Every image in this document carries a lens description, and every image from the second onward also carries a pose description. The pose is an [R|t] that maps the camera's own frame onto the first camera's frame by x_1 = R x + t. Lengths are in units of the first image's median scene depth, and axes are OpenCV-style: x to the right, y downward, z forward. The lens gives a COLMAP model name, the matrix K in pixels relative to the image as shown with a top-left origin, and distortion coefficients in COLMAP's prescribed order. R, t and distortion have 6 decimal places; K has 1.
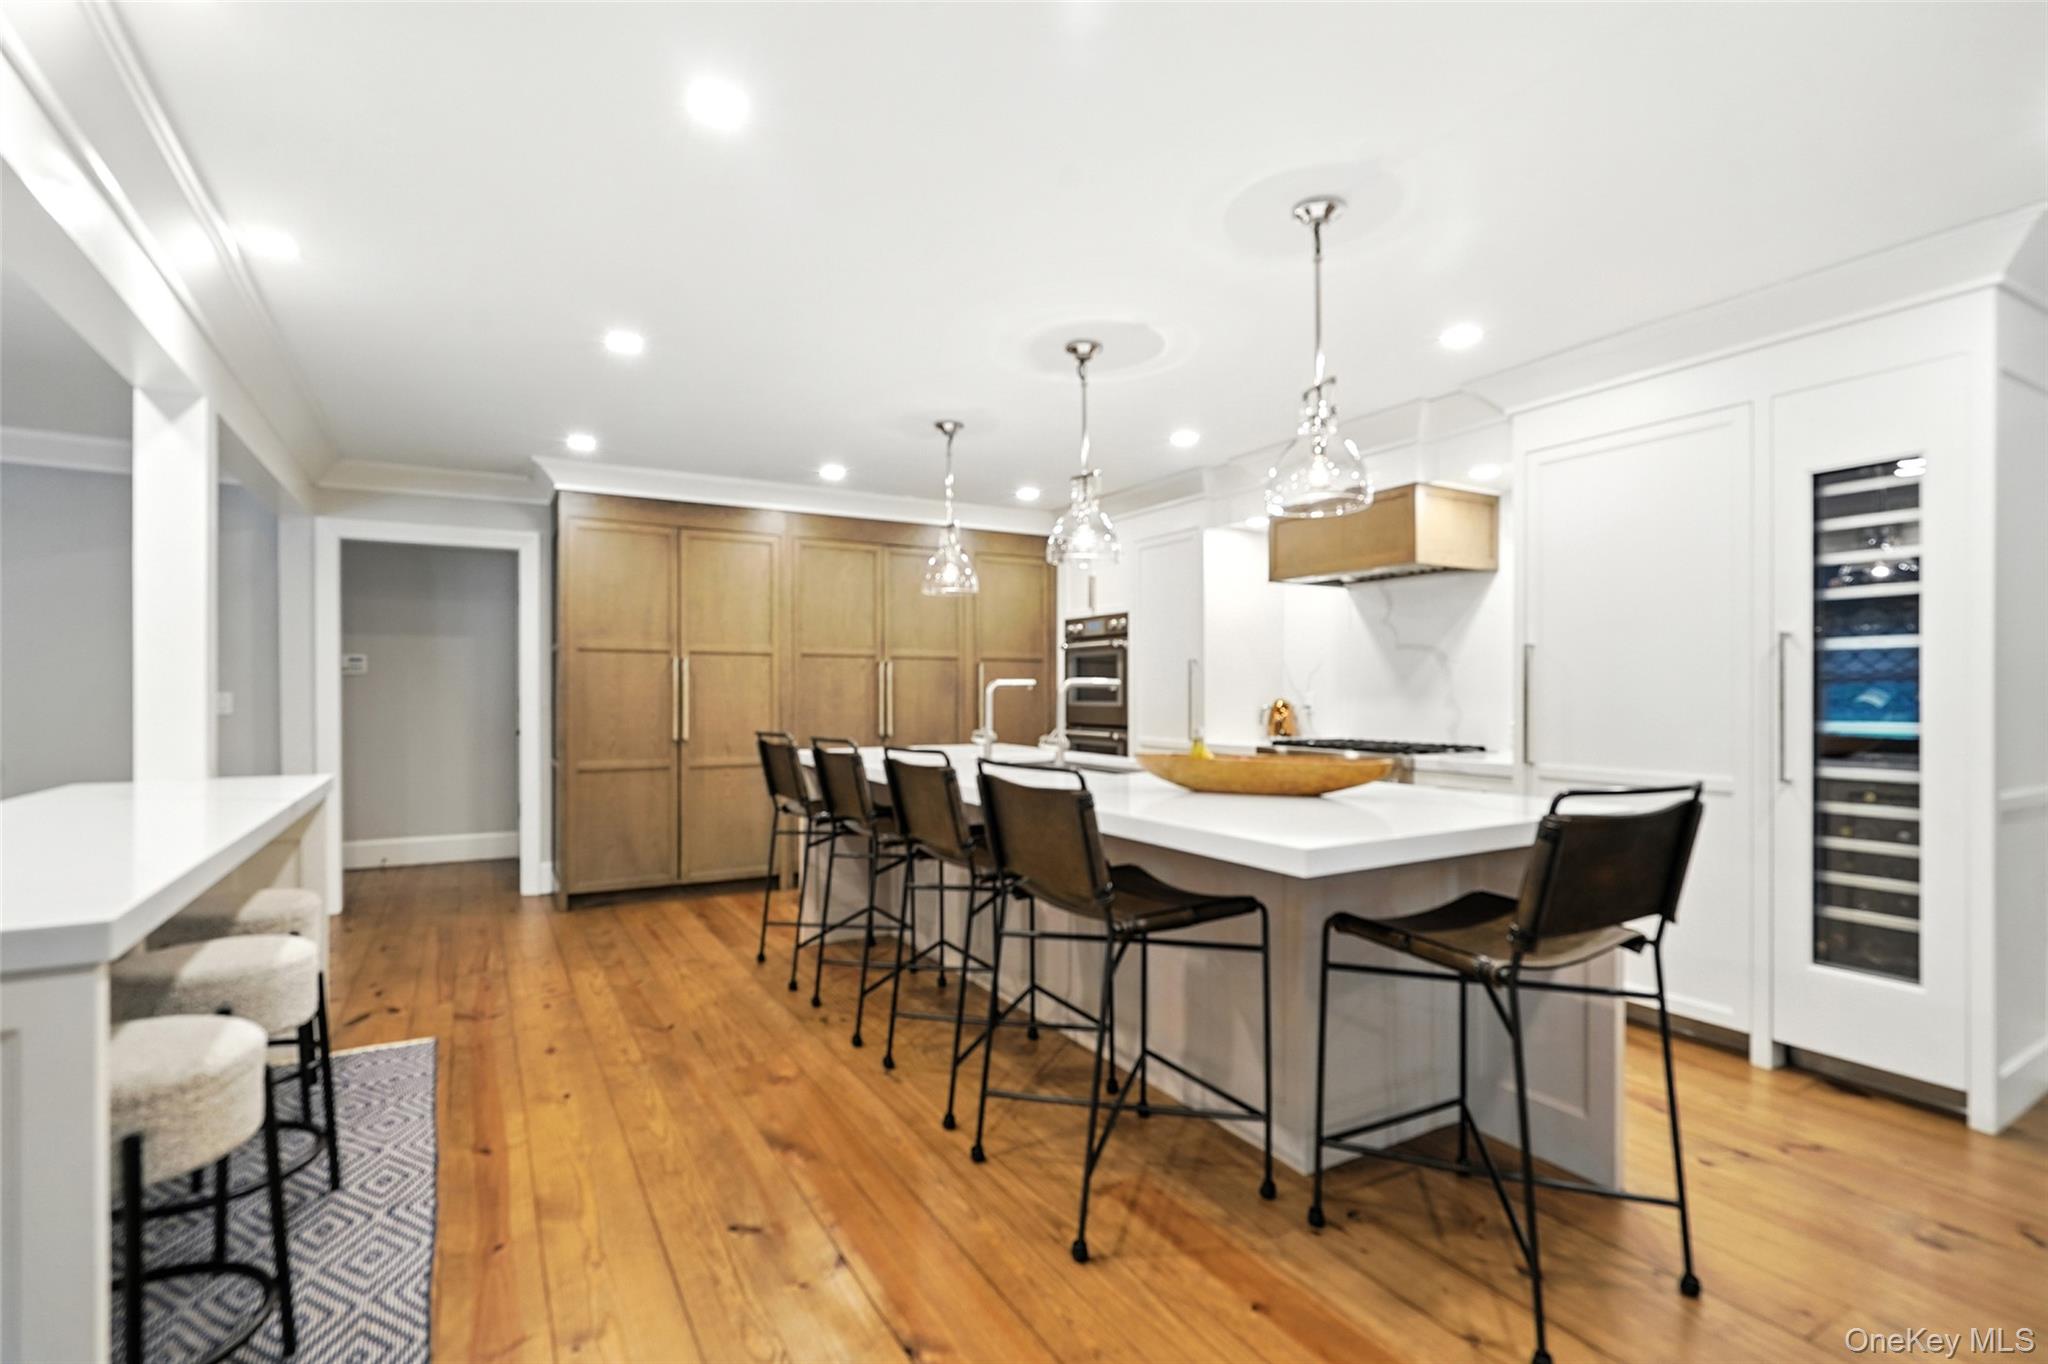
lens RADIAL K [[979.3, 0, 990.6], [0, 979.3, 715.7], [0, 0, 1]] dist [0.002645, 0.001028]
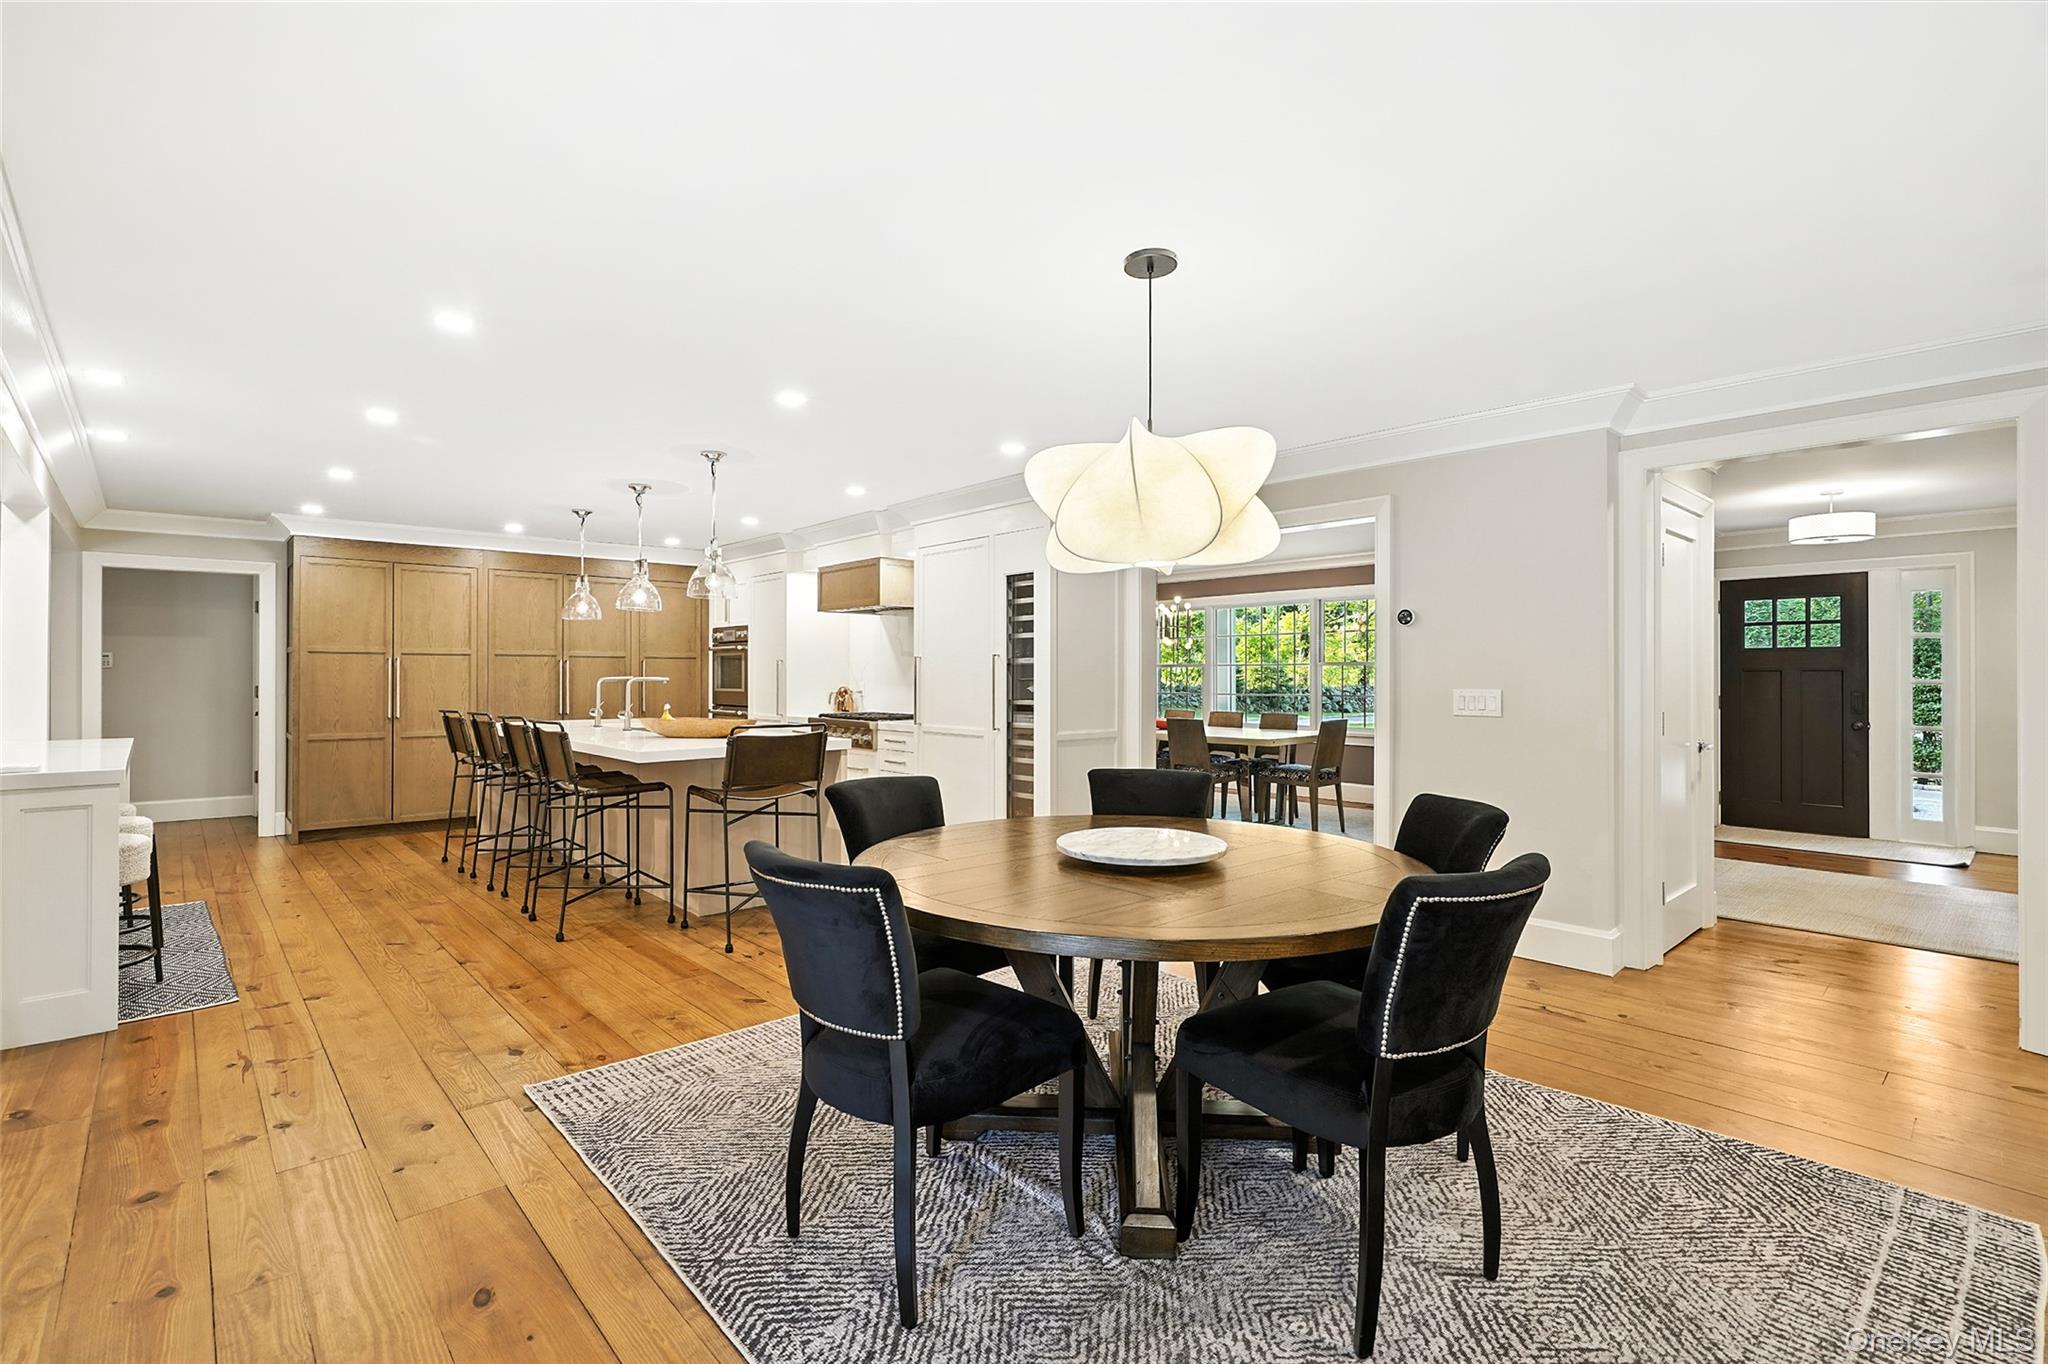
lens RADIAL K [[979.3, 0, 1019.6], [0, 979.3, 683.1], [0, 0, 1]] dist [0.002645, 0.001028]
pose [[0.974786, -0.003434, 0.223114, 0.238440], [0.006863, 0.999870, -0.014597, 0.001744], [-0.223034, 0.015760, 0.974683, -0.550129]]
